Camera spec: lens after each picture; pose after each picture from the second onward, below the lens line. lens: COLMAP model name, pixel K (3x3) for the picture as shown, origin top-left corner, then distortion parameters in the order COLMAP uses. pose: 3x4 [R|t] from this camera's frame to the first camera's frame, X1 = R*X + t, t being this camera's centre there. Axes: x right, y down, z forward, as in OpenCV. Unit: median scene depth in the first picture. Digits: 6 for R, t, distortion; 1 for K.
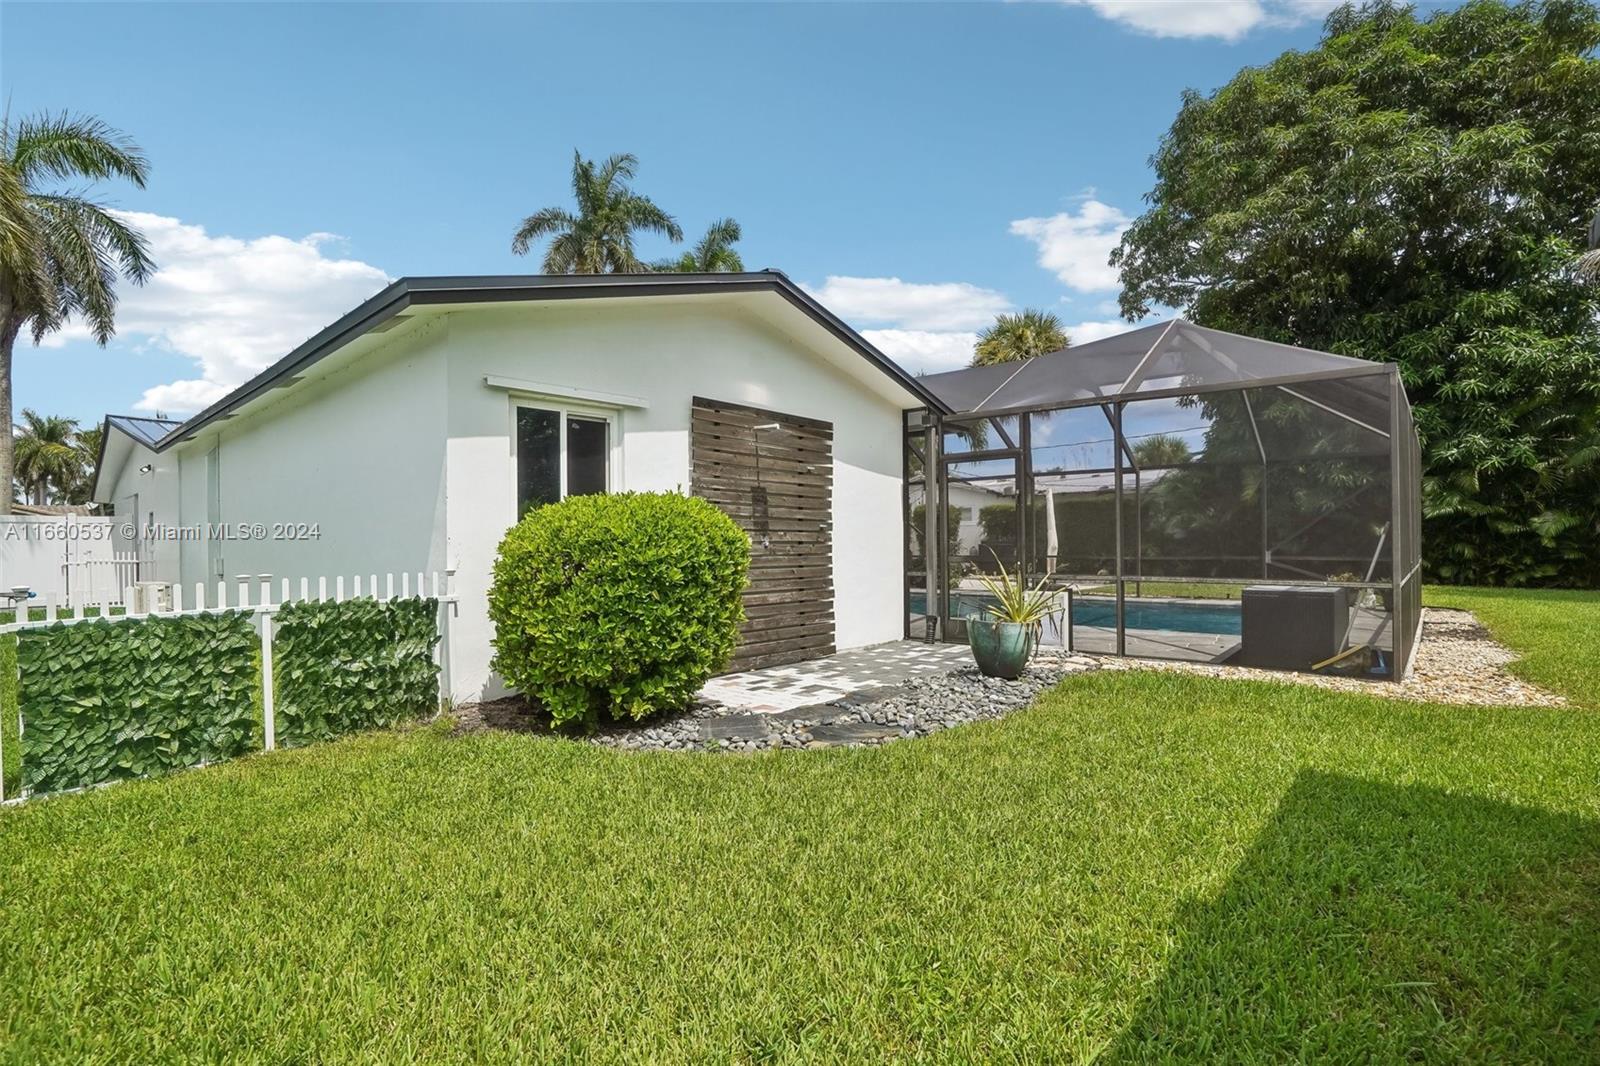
lens RADIAL K [[778.2, 0, 797.2], [0, 778.2, 539.9], [0, 0, 1]] dist [0.000111, 0.000085]
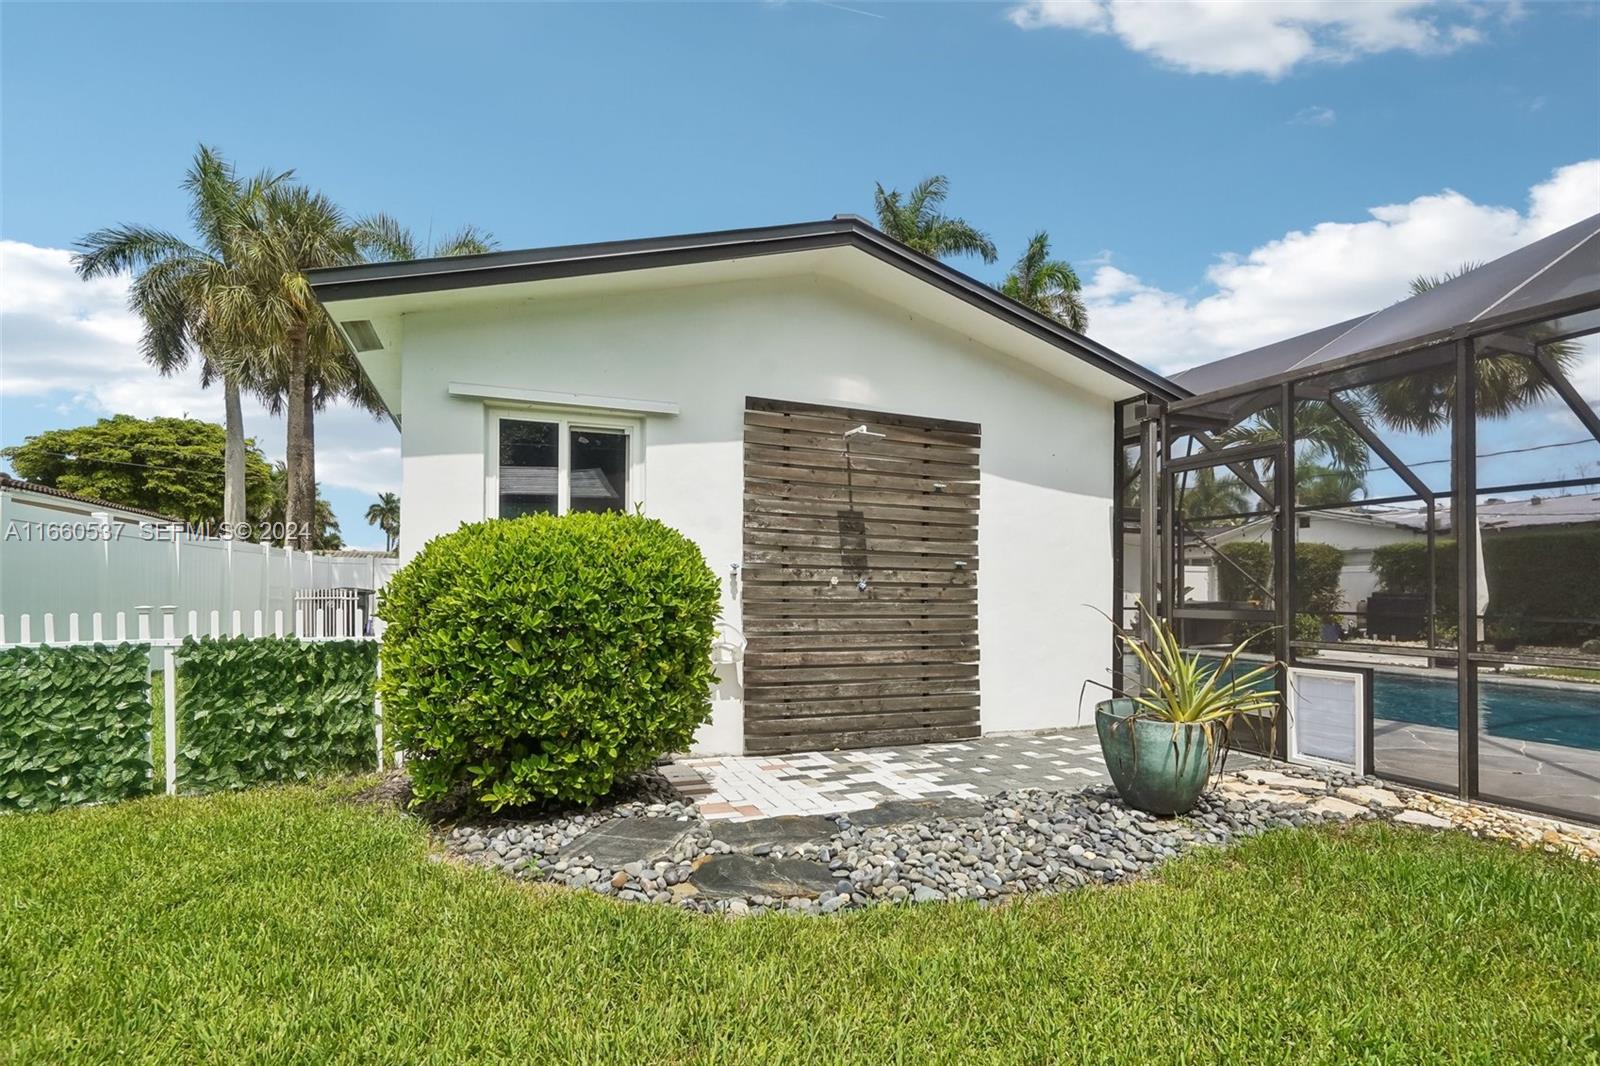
lens RADIAL K [[796.6, 0, 796.7], [0, 796.6, 585.7], [0, 0, 1]] dist [0.008696, -0.000259]
pose [[0.900446, 0.010638, -0.434838, 0.374731], [-0.012300, 0.999924, -0.001007, 0.010496], [0.434794, 0.006255, 0.900508, 0.415963]]
